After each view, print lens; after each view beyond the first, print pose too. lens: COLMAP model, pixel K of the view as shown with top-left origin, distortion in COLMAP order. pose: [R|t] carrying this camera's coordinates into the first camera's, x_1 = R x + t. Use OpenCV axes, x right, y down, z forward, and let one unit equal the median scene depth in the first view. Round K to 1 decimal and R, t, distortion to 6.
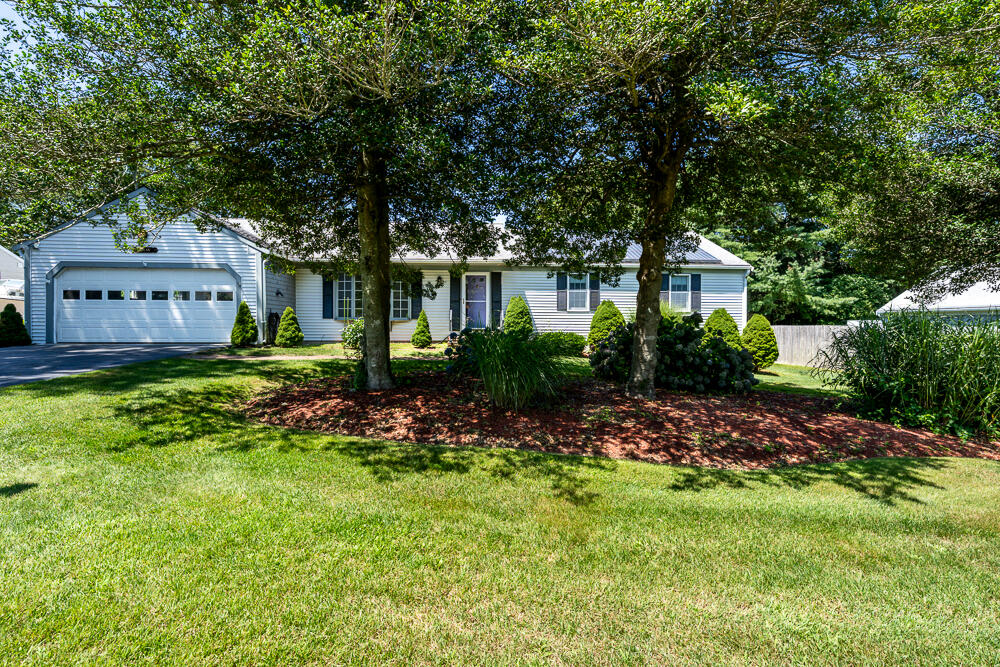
lens RADIAL K [[456.6, 0, 501.6], [0, 456.6, 331.4], [0, 0, 1]] dist [-0.003546, -0.000110]
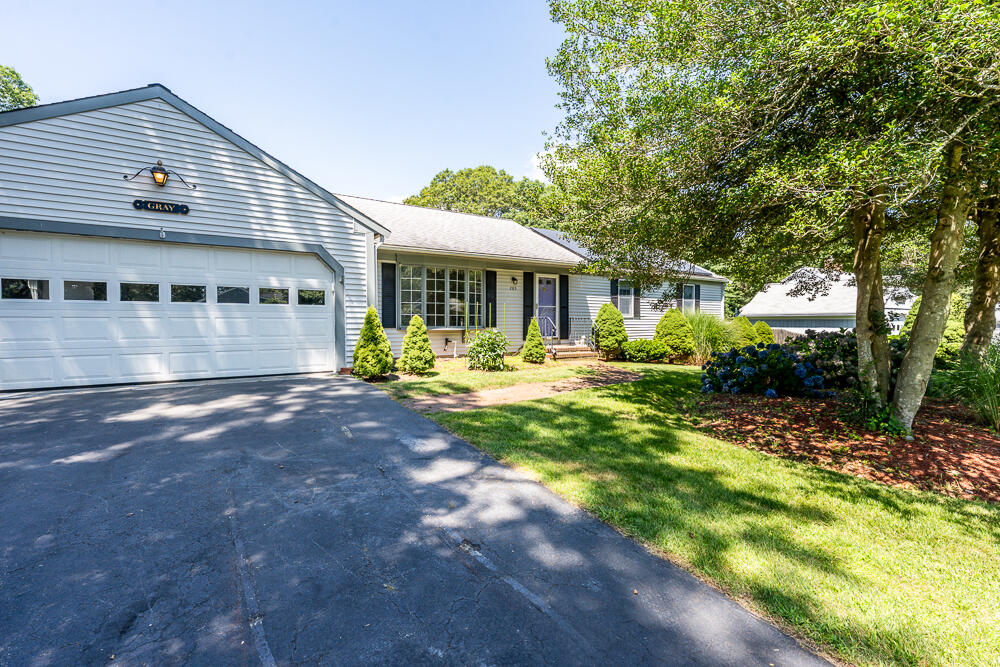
lens RADIAL K [[452.4, 0, 496.0], [0, 452.4, 332.9], [0, 0, 1]] dist [-0.004643, -0.000871]
pose [[0.860237, -0.019645, 0.509515, -0.705812], [0.013507, 0.999785, 0.015745, -0.035290], [-0.509715, -0.006662, 0.860318, 0.345715]]
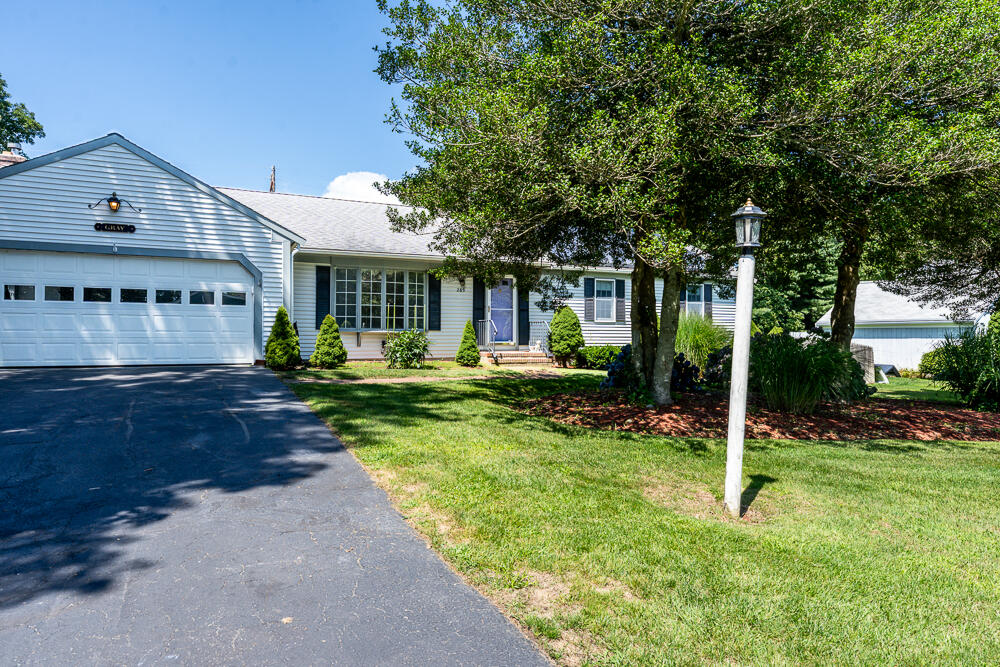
lens RADIAL K [[638.9, 0, 490.7], [0, 638.9, 328.4], [0, 0, 1]] dist [0.001011, 0.006355]
pose [[0.924922, 0.002826, 0.380146, -0.616828], [0.007703, 0.999628, -0.026171, -0.001023], [-0.380079, 0.027134, 0.924556, -0.082144]]
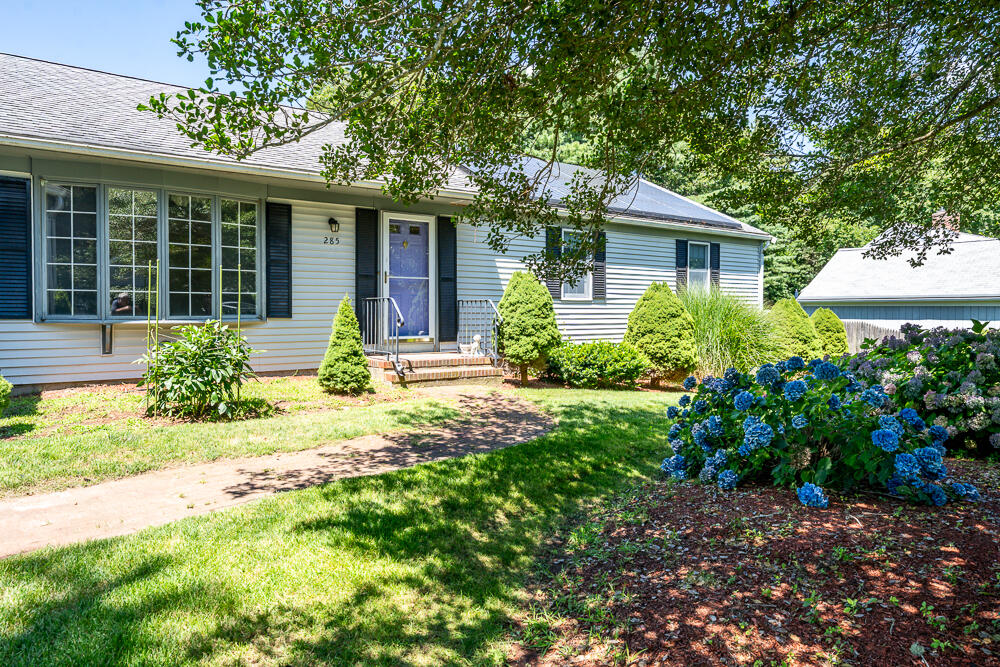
lens RADIAL K [[638.9, 0, 497.4], [0, 638.9, 336.9], [0, 0, 1]] dist [0.001011, 0.006355]
pose [[0.840553, -0.027182, 0.541046, -0.392444], [0.010096, 0.999353, 0.034522, -0.033215], [-0.541635, -0.023555, 0.840284, 0.491660]]
